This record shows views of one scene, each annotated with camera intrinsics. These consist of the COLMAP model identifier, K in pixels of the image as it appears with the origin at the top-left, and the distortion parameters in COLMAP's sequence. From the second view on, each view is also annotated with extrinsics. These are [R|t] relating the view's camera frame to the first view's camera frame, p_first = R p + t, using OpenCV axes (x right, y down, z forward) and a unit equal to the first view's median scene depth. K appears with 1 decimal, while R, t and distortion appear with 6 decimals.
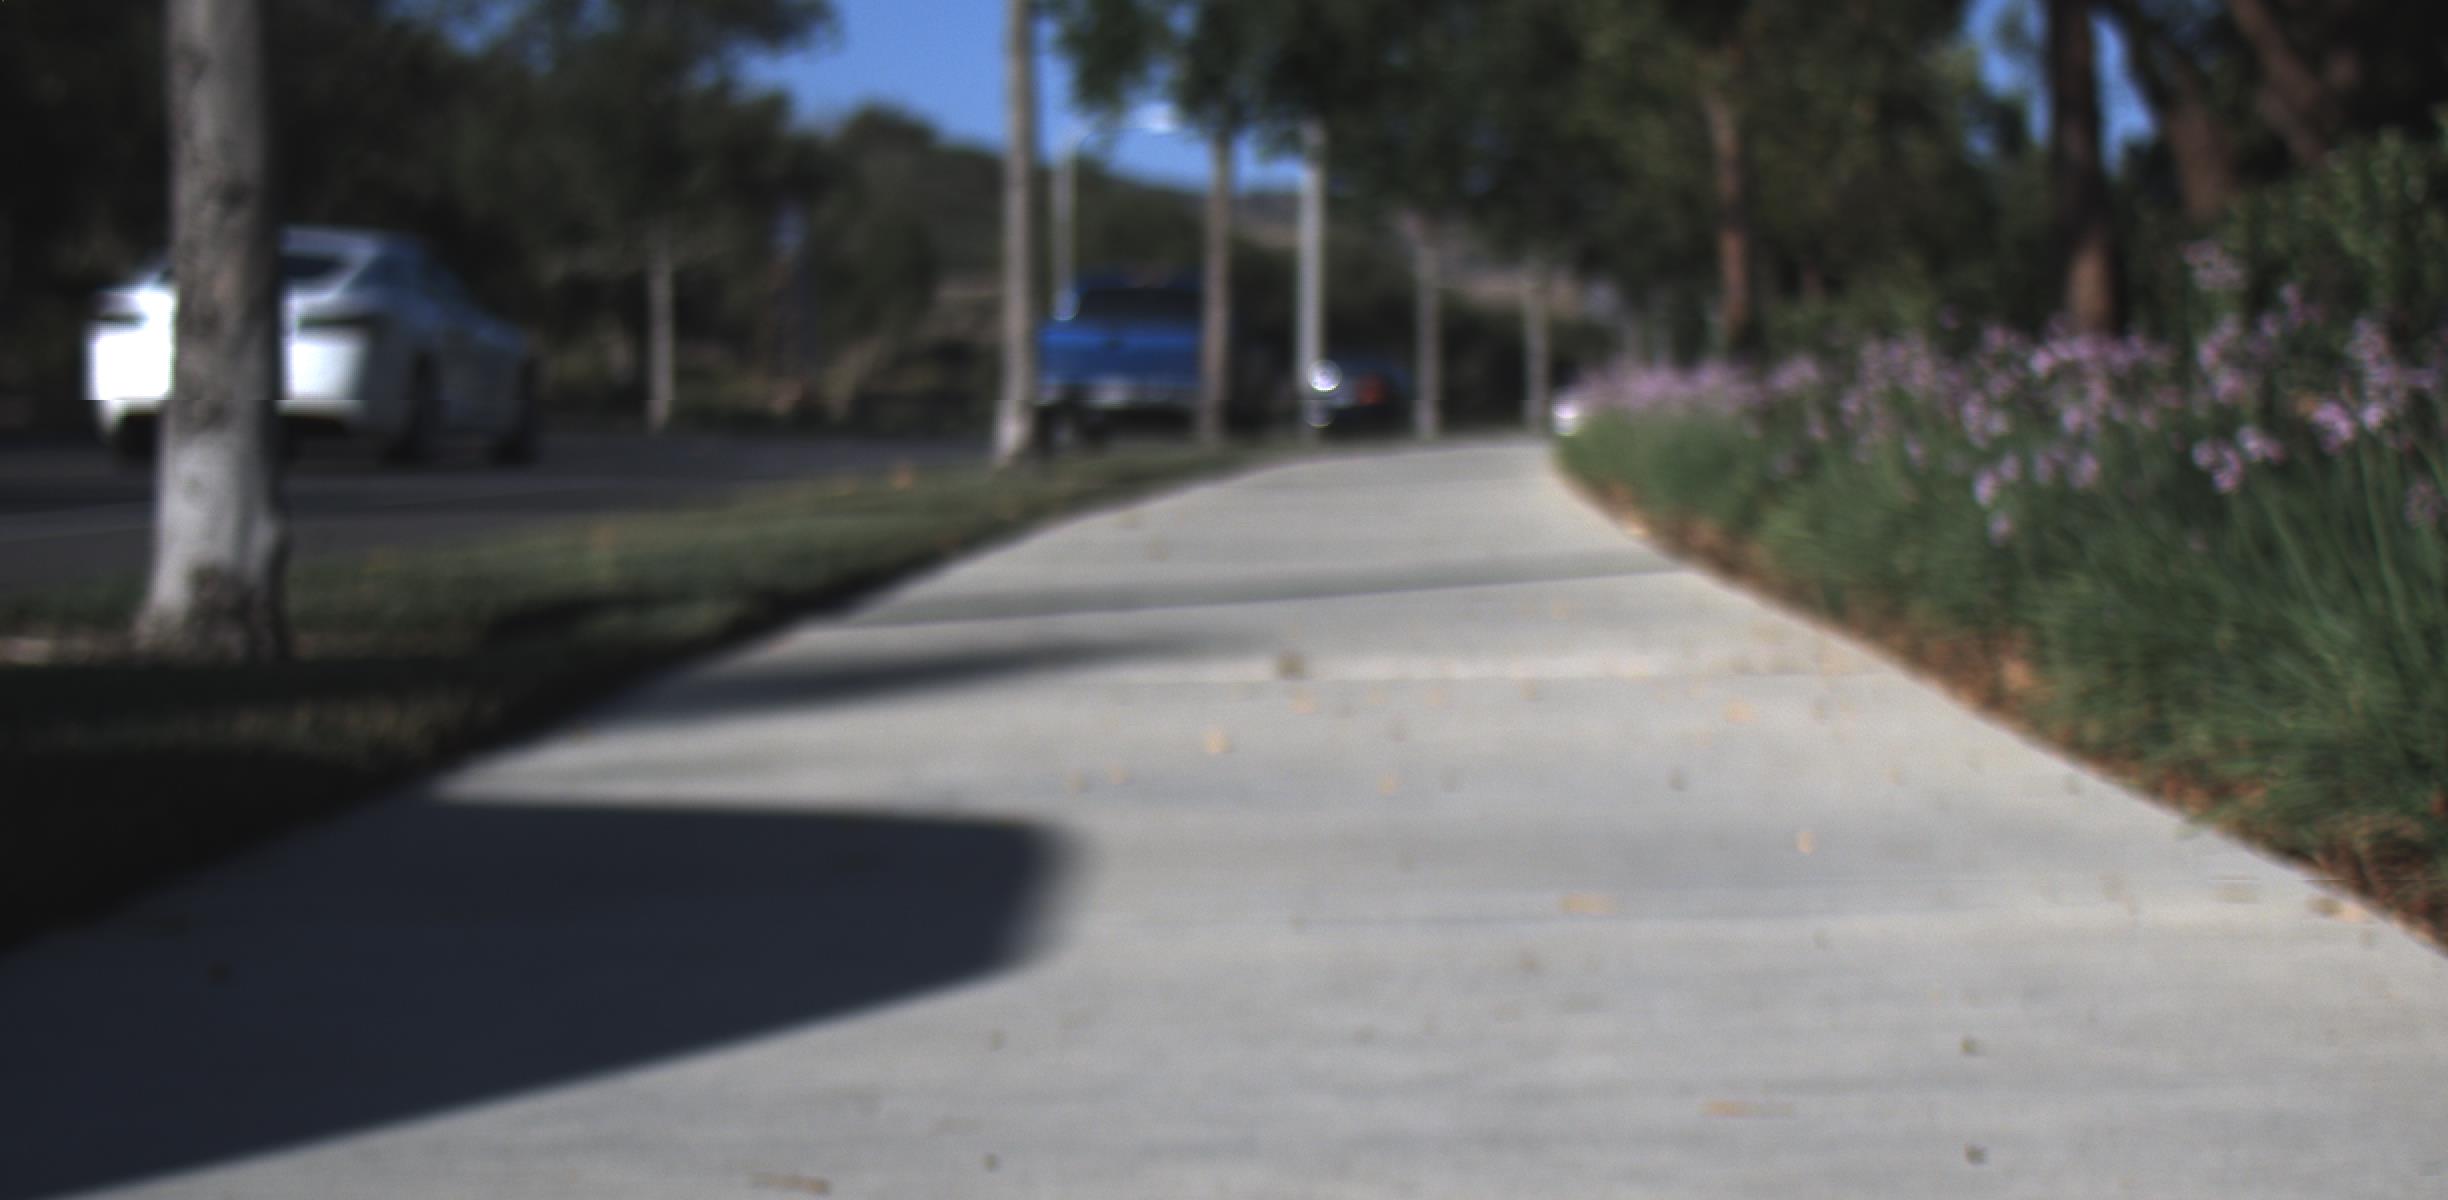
lens RADIAL K [[12157.1, 0, 1224.0], [0, 12157.1, 600.0], [0, 0, 1]] dist [0.359333, -3.445738]
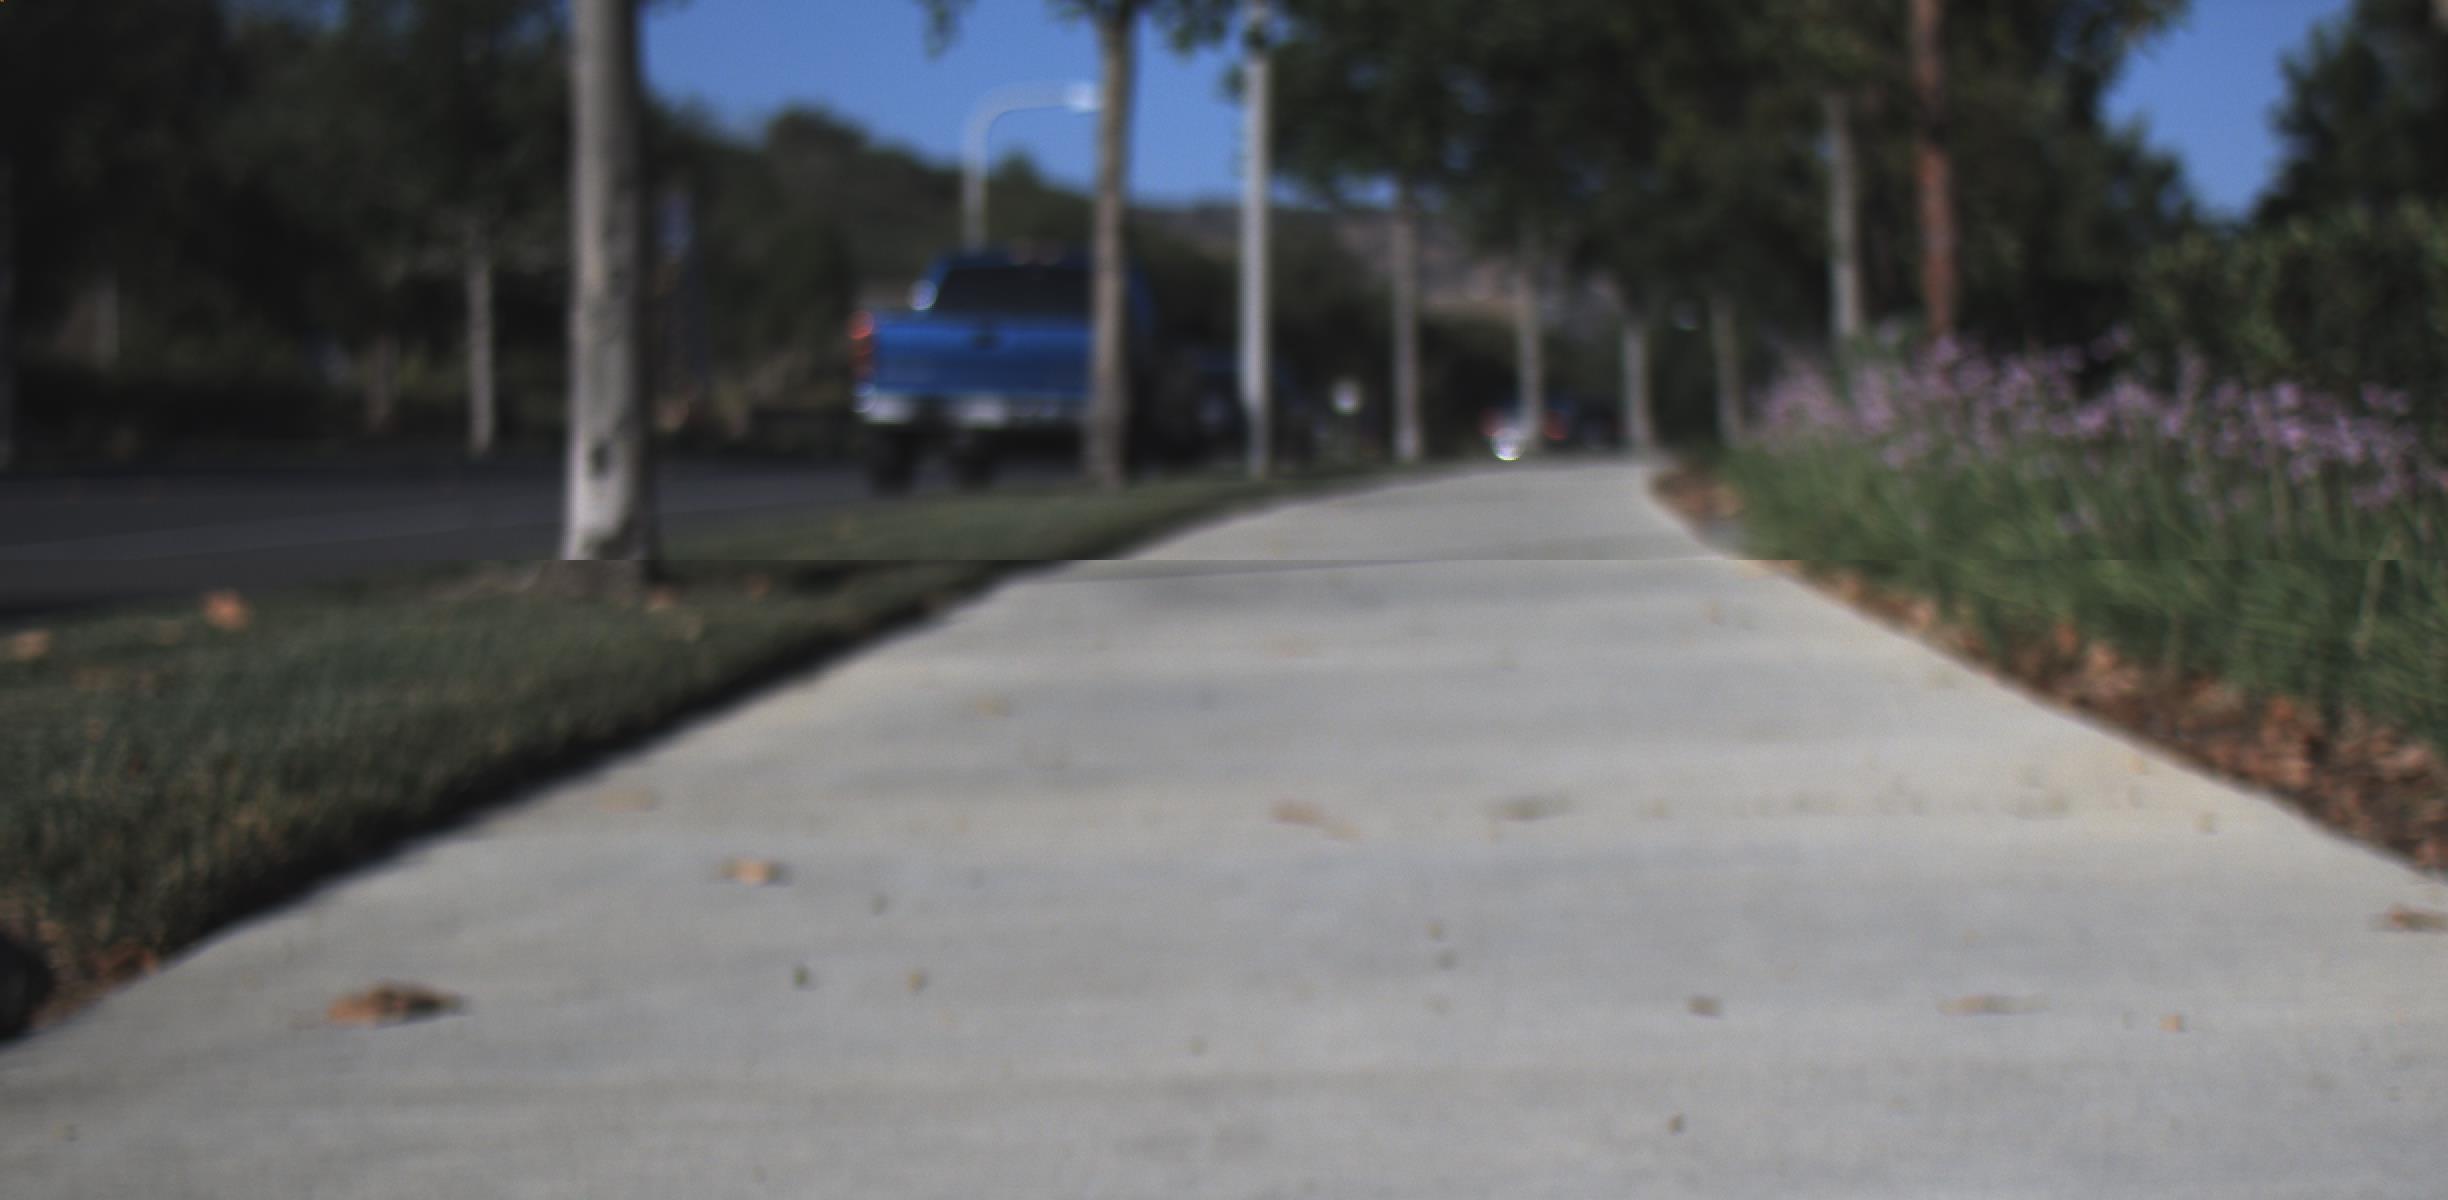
lens RADIAL K [[7198.0, 0, 1224.0], [0, 7198.0, 600.0], [0, 0, 1]] dist [0.100995, 1.020087]
pose [[0.999993, -0.003694, 0.000948, 0.004943], [0.003684, 0.999943, 0.010006, -0.009864], [-0.000985, -0.010002, 0.999949, 0.560400]]
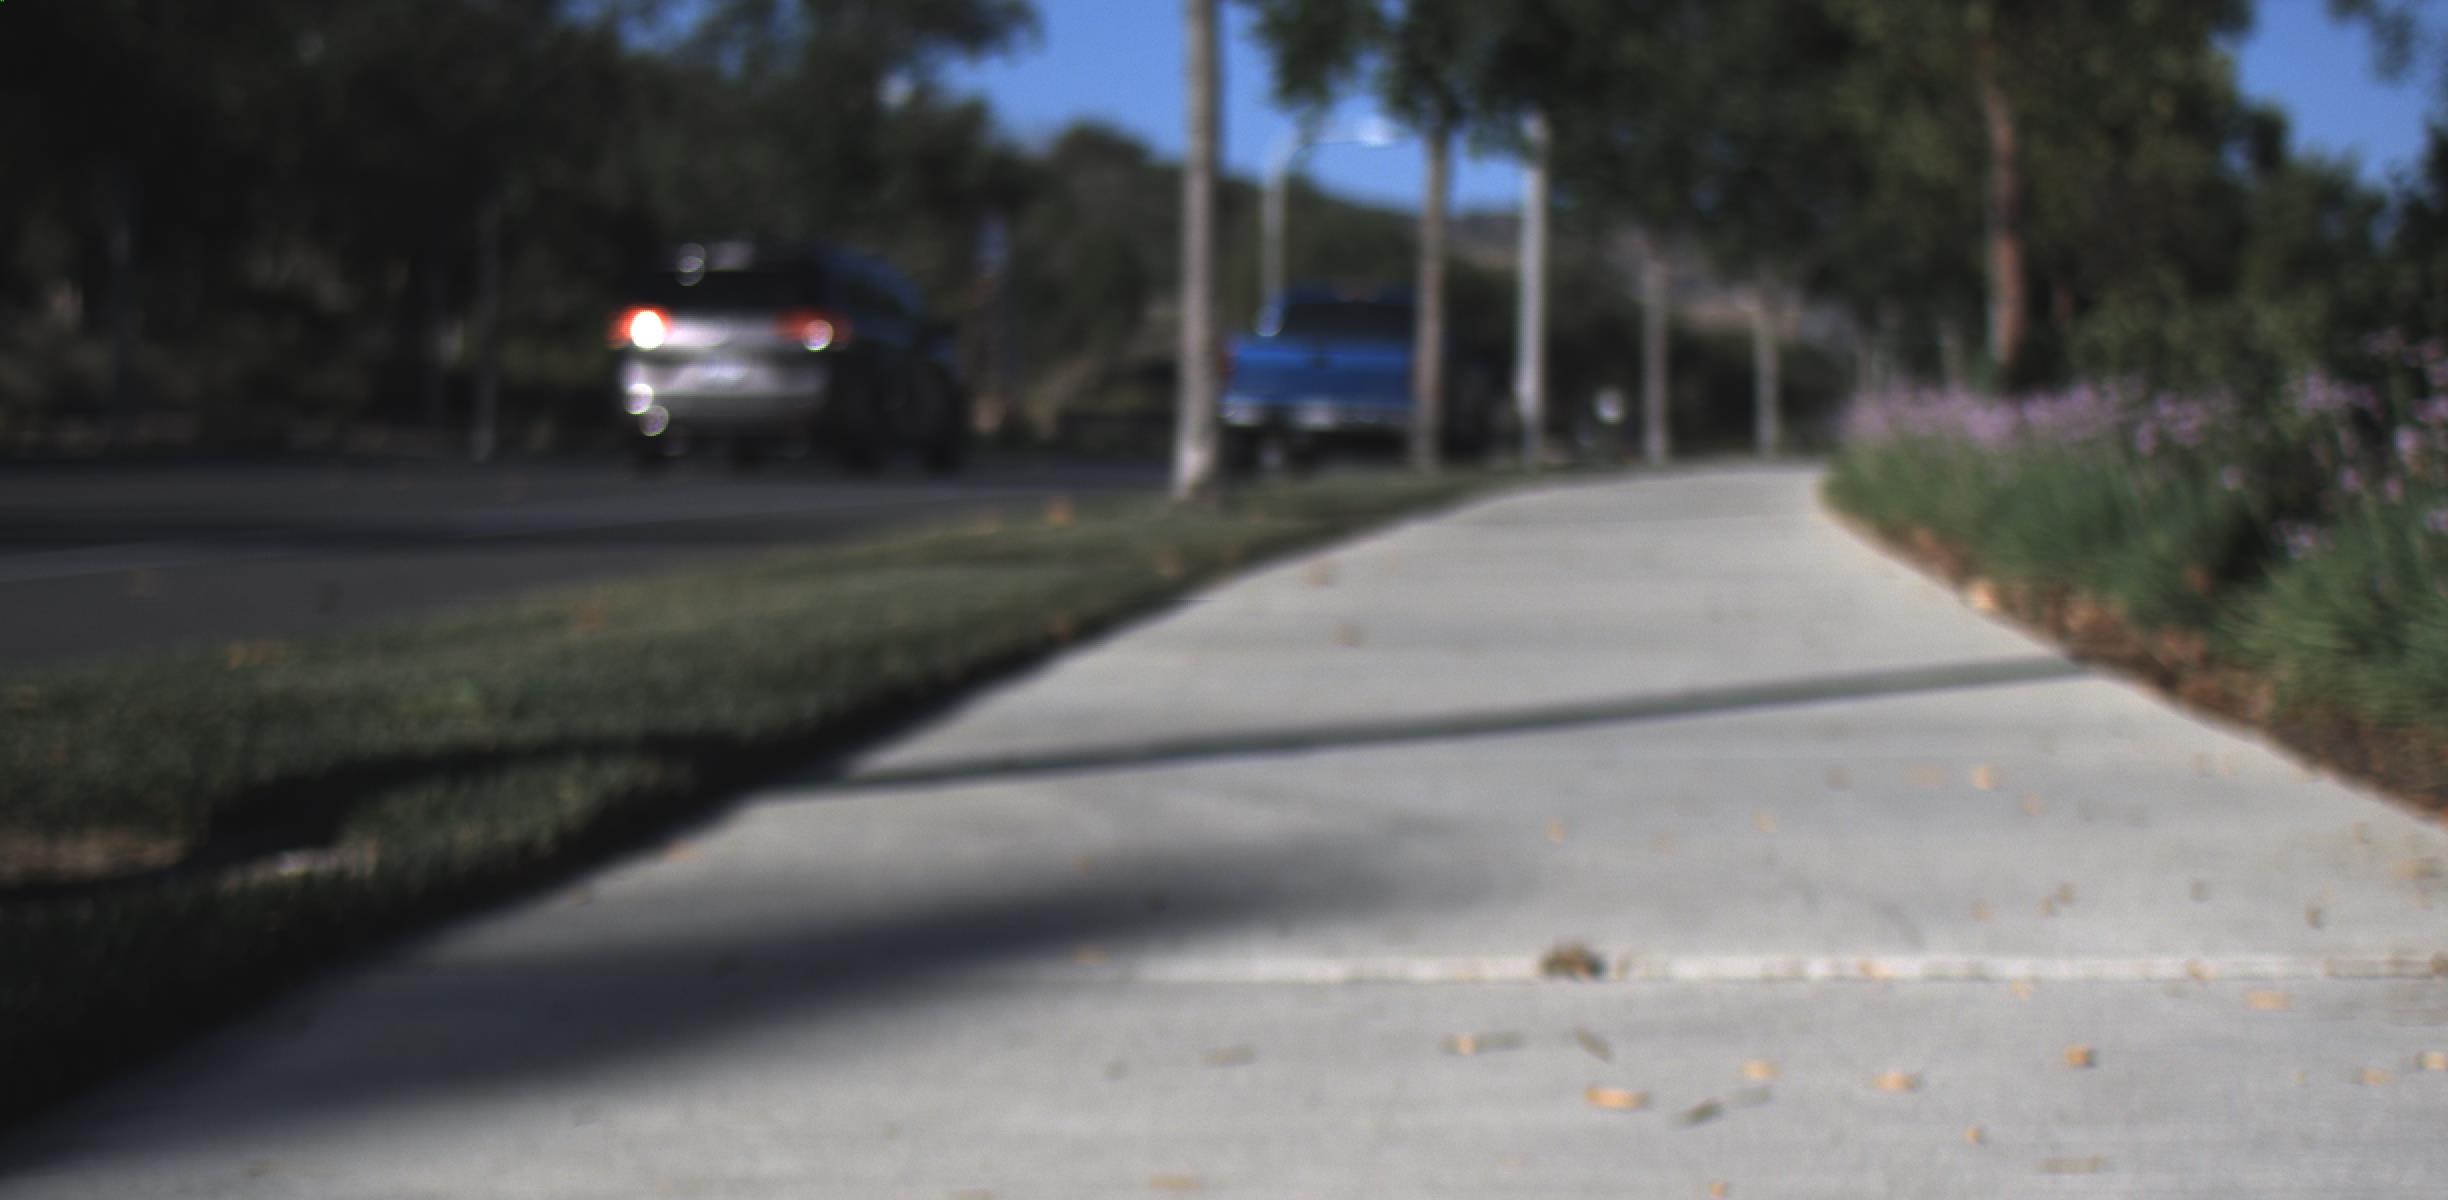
lens RADIAL K [[12157.1, 0, 1224.0], [0, 12157.1, 600.0], [0, 0, 1]] dist [0.359333, -3.445738]
pose [[0.999828, 0.006250, -0.017450, -0.000026], [-0.006280, 0.999979, -0.001658, -0.001119], [0.017439, 0.001767, 0.999846, 0.059607]]
